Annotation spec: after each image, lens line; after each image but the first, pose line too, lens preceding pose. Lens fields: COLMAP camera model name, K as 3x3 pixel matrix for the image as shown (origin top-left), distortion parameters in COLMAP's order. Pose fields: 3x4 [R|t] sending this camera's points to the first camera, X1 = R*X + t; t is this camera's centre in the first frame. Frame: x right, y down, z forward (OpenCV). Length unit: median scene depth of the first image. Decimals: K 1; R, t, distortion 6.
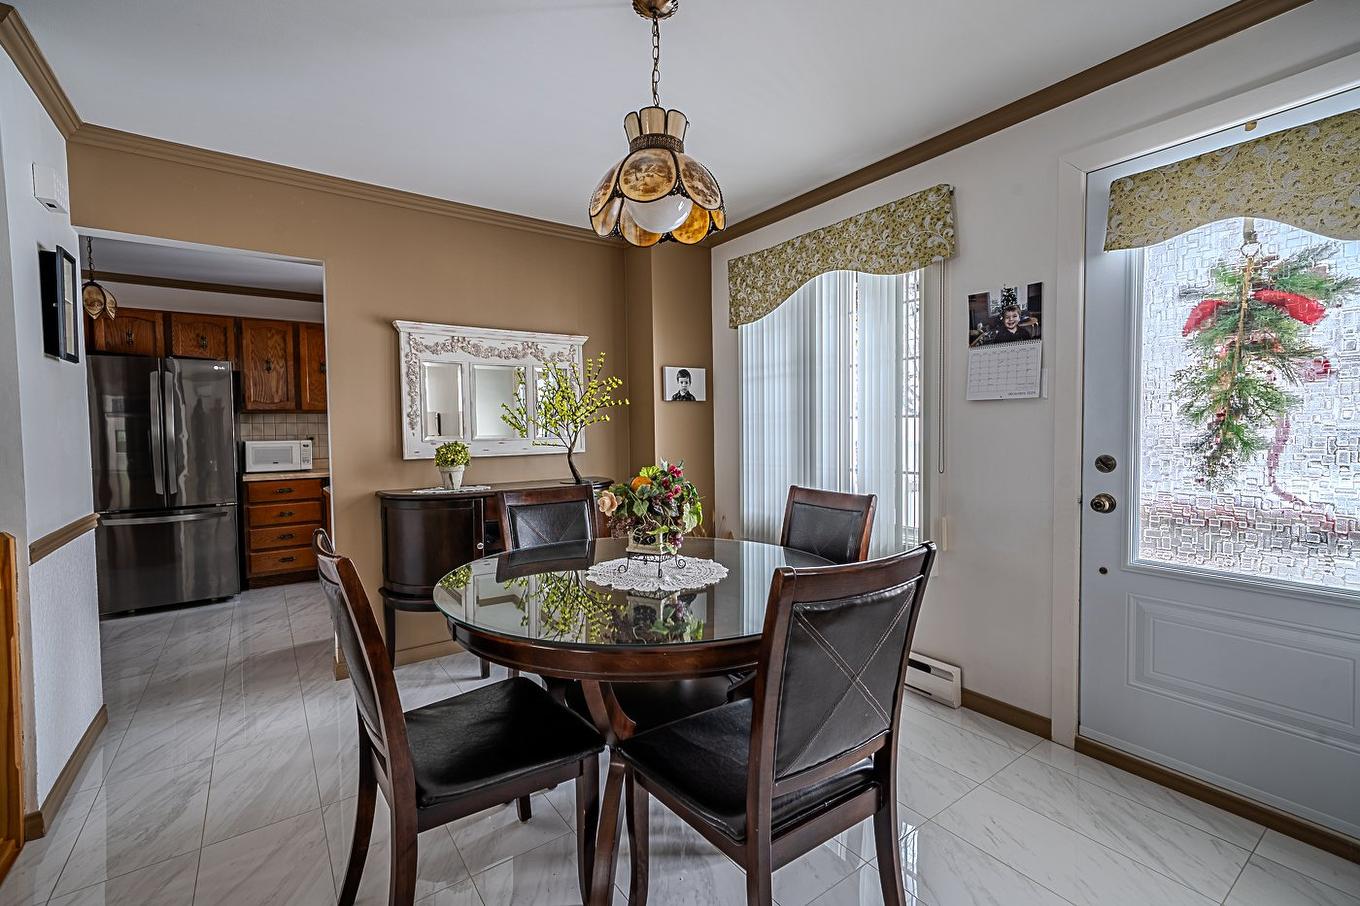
lens RADIAL K [[579.8, 0, 683.4], [0, 579.8, 450.2], [0, 0, 1]] dist [0.001845, 0.000236]
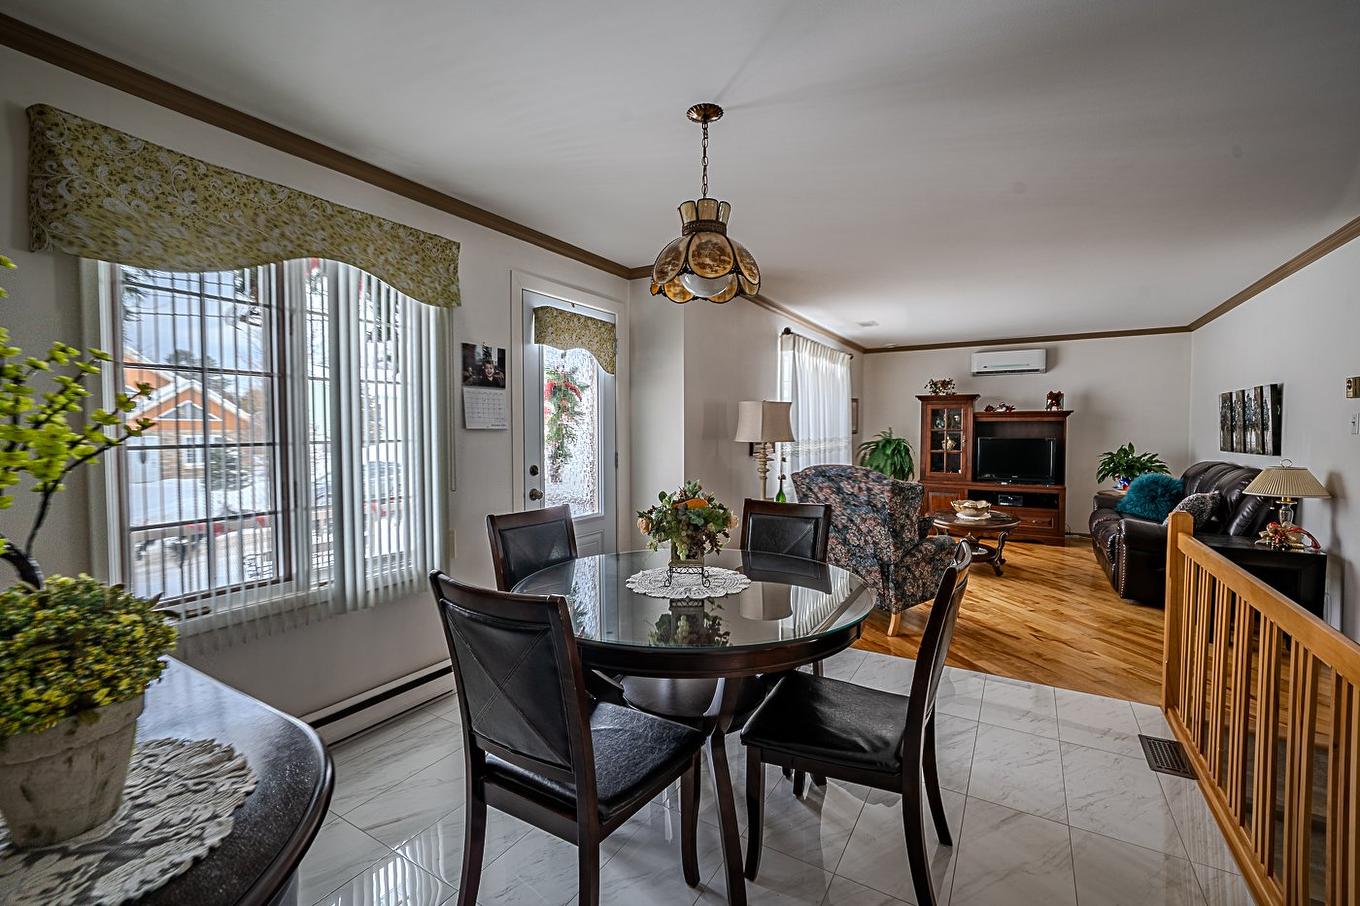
lens RADIAL K [[579.8, 0, 683.4], [0, 579.8, 450.2], [0, 0, 1]] dist [0.001845, 0.000236]
pose [[-0.400916, -0.021330, 0.915866, -0.879260], [0.040754, 0.998324, 0.041090, -0.078445], [-0.915208, 0.053799, -0.399375, 1.166014]]
